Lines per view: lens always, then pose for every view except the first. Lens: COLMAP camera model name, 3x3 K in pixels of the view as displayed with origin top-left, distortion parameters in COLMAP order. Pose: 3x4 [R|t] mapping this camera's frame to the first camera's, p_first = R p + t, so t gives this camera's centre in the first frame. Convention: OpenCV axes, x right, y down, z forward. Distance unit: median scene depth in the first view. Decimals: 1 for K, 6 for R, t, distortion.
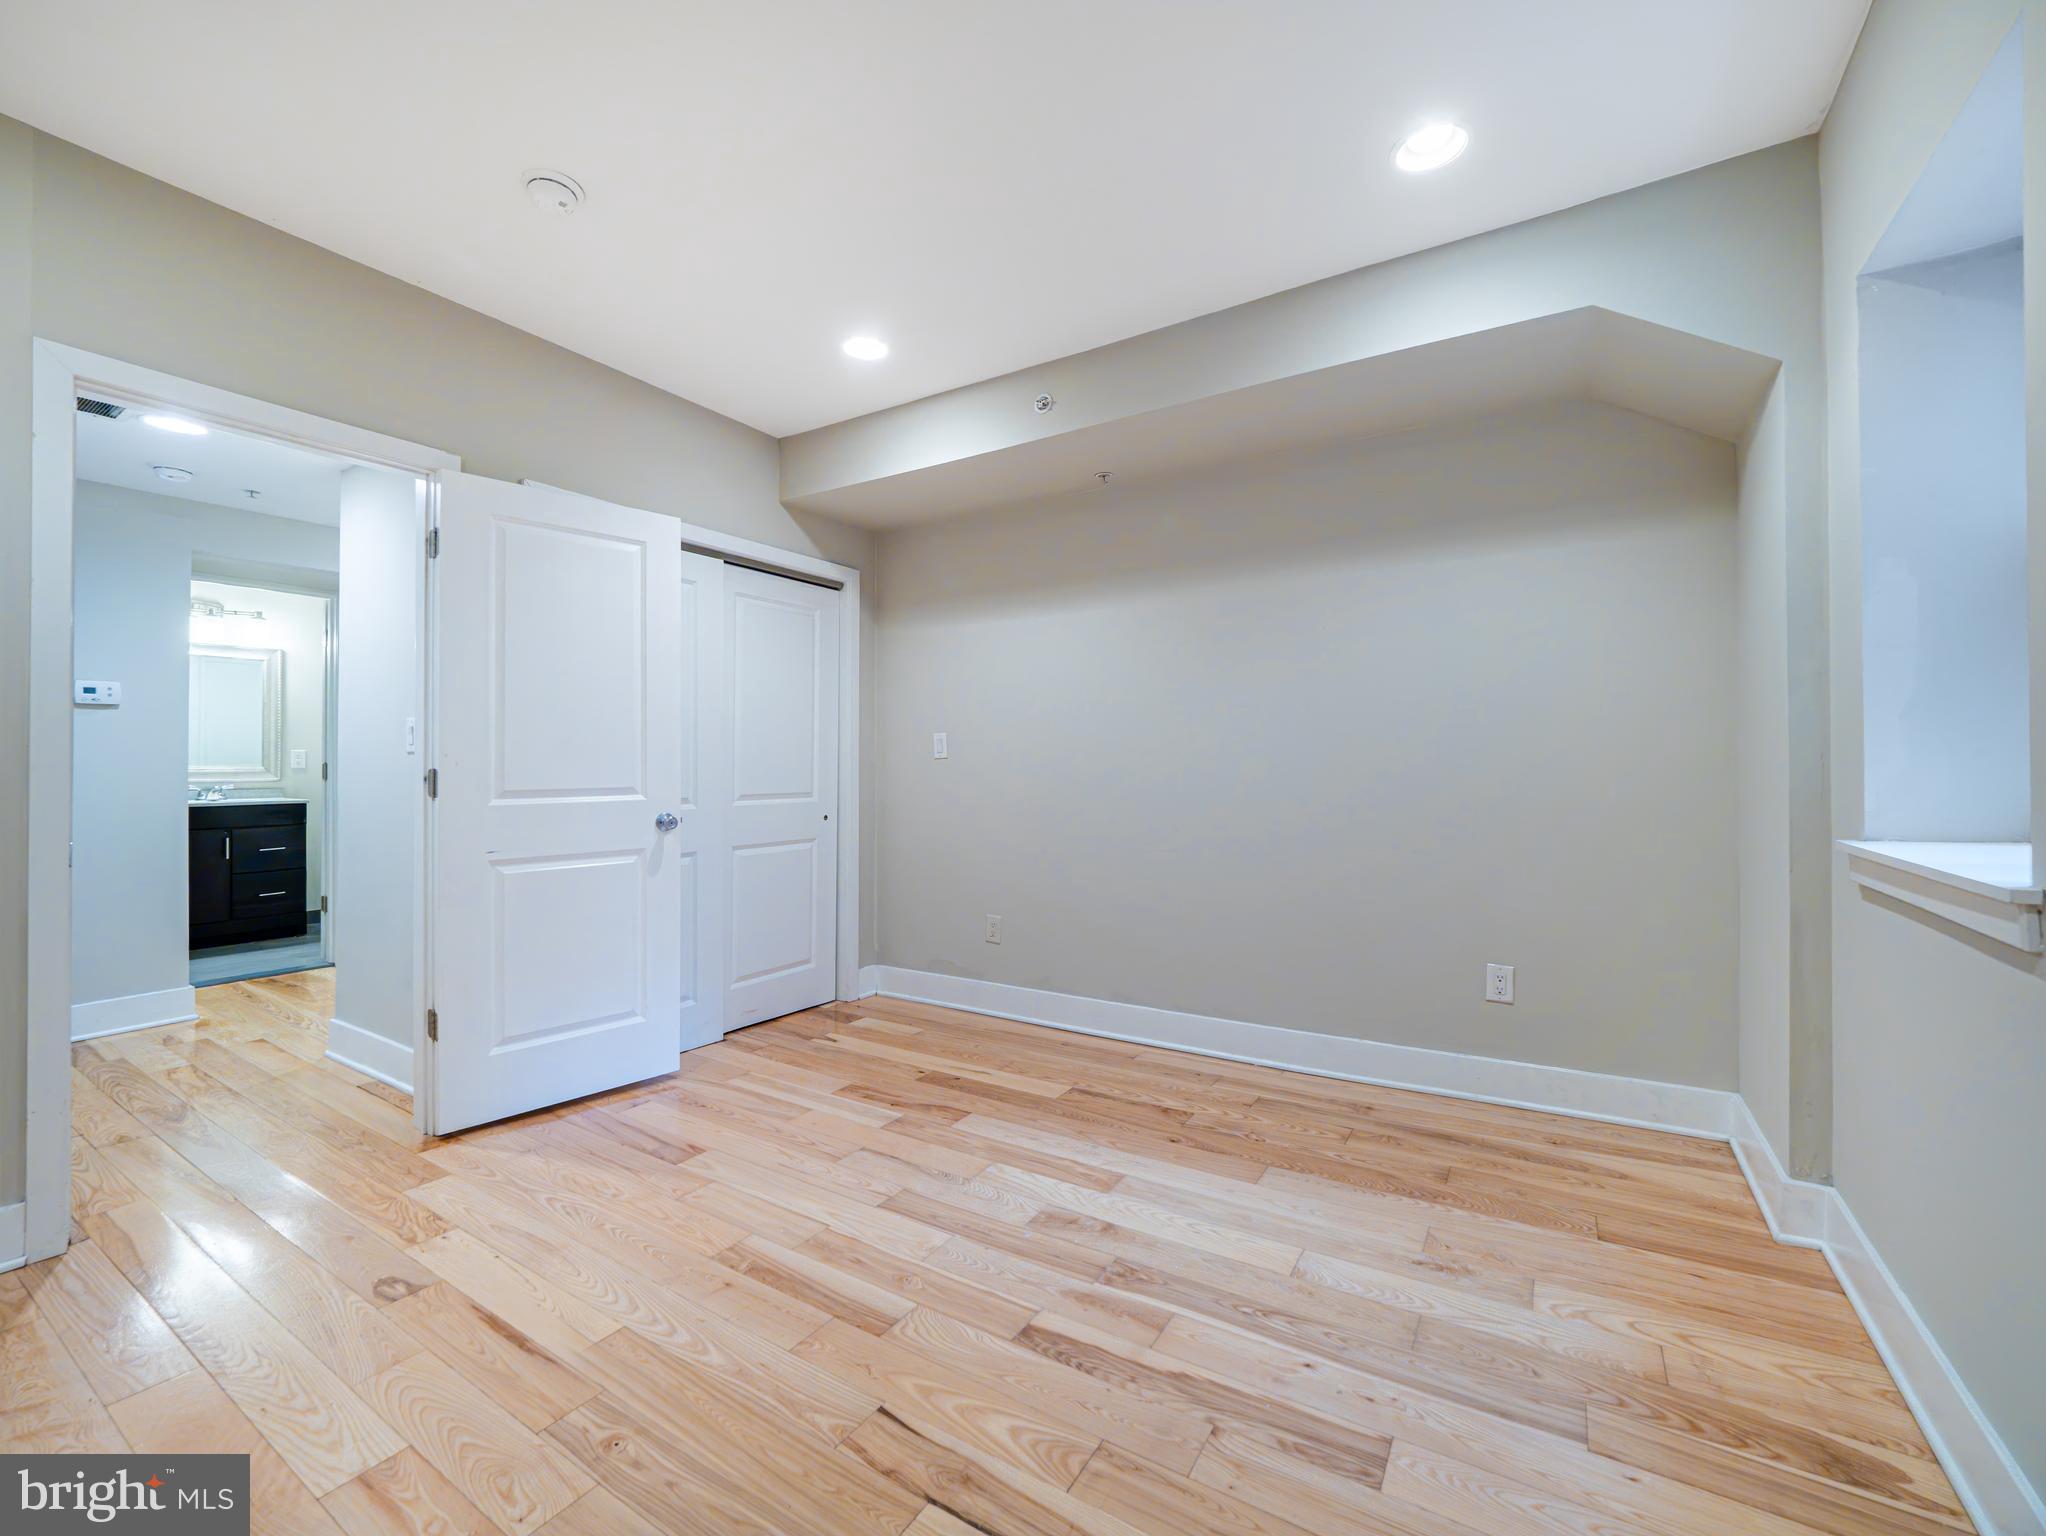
lens RADIAL K [[854.4, 0, 1020.9], [0, 854.4, 766.8], [0, 0, 1]] dist [-0.006172, -0.000817]
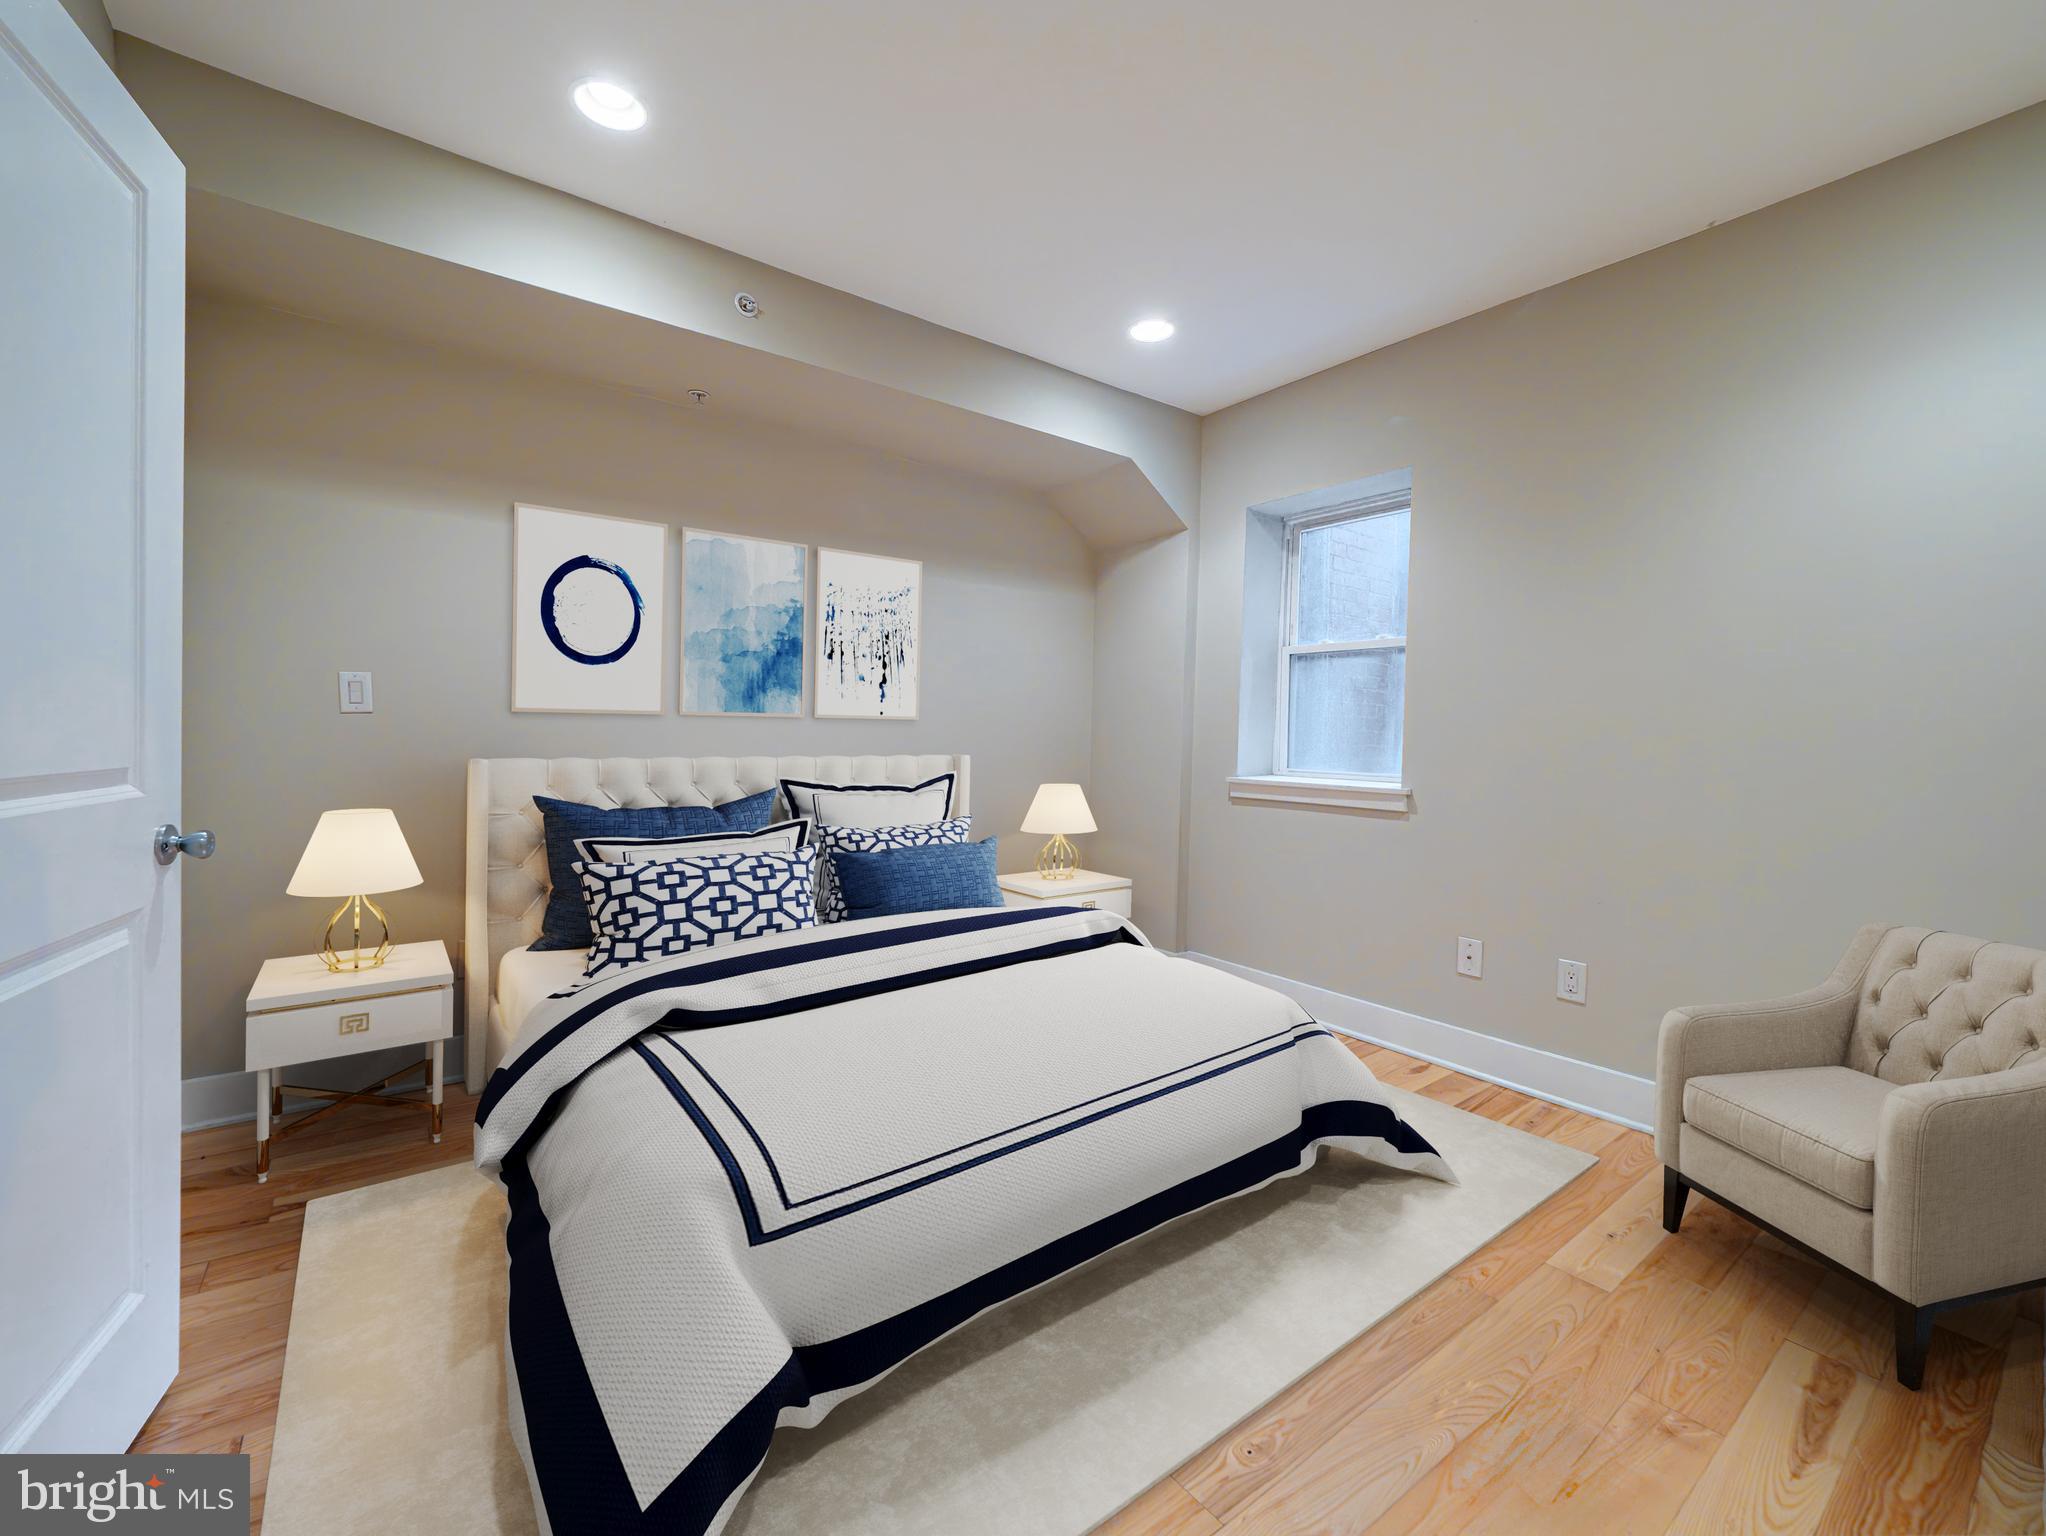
lens RADIAL K [[854.4, 0, 1025.0], [0, 854.4, 758.3], [0, 0, 1]] dist [-0.006172, -0.000817]
pose [[0.349352, -0.013778, 0.936890, -0.688898], [-0.017551, 0.999620, 0.021244, 0.002704], [-0.936827, -0.023865, 0.348978, 0.439165]]
